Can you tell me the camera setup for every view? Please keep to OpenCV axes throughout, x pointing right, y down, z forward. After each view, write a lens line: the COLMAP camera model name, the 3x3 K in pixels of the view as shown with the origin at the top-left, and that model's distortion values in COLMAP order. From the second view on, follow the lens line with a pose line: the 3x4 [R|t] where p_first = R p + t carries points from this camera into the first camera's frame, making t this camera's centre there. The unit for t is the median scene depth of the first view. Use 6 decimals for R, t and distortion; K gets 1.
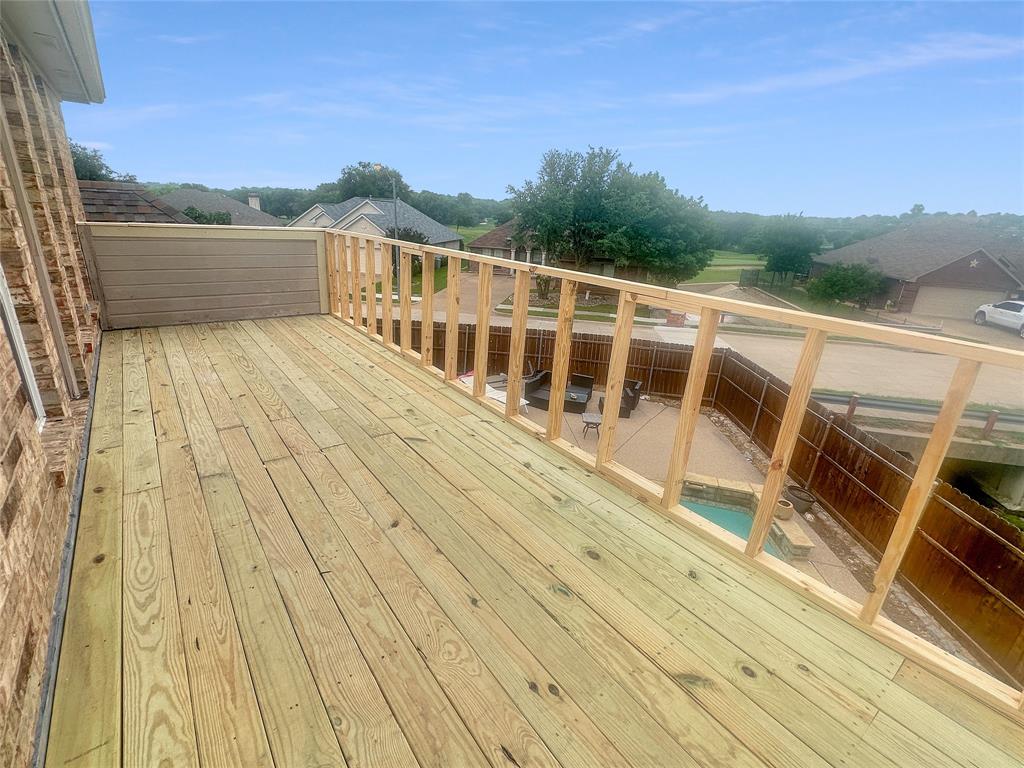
lens RADIAL K [[469.9, 0, 512.0], [0, 469.9, 384.0], [0, 0, 1]] dist [-0.001078, -0.000112]
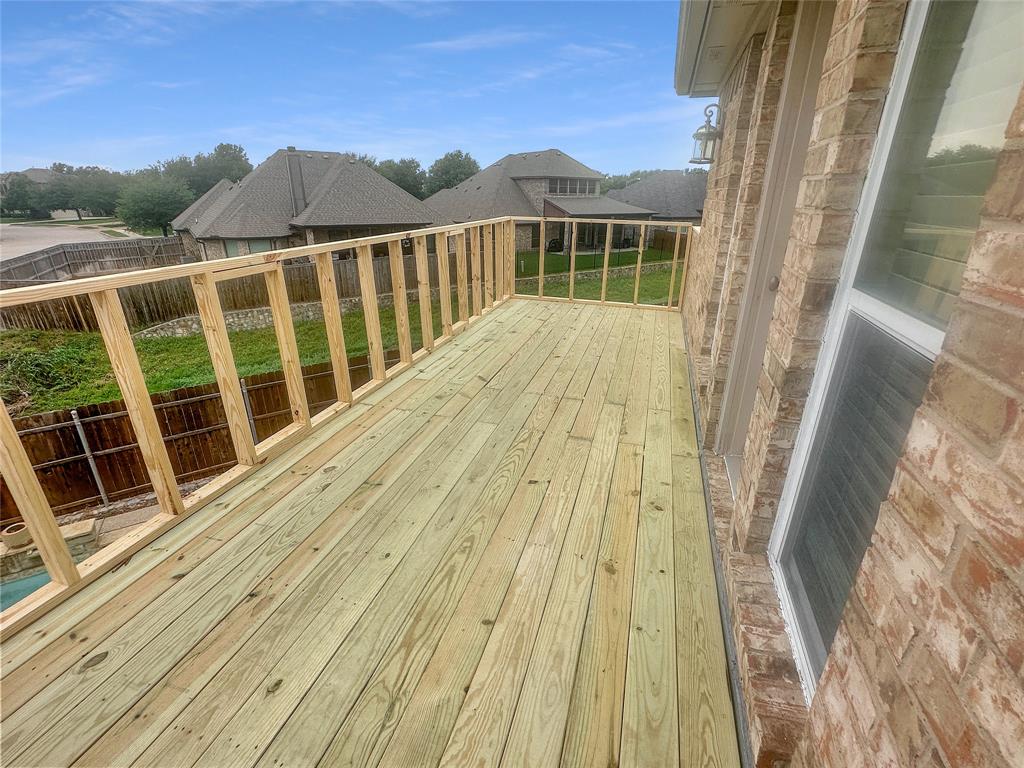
lens RADIAL K [[491.7, 0, 512.0], [0, 491.7, 384.0], [0, 0, 1]] dist [0.002353, 0.000571]
pose [[-0.588786, -0.351365, 0.727924, -1.159617], [0.233067, 0.788522, 0.569133, -0.575849], [-0.773958, 0.504753, -0.382379, 1.376162]]
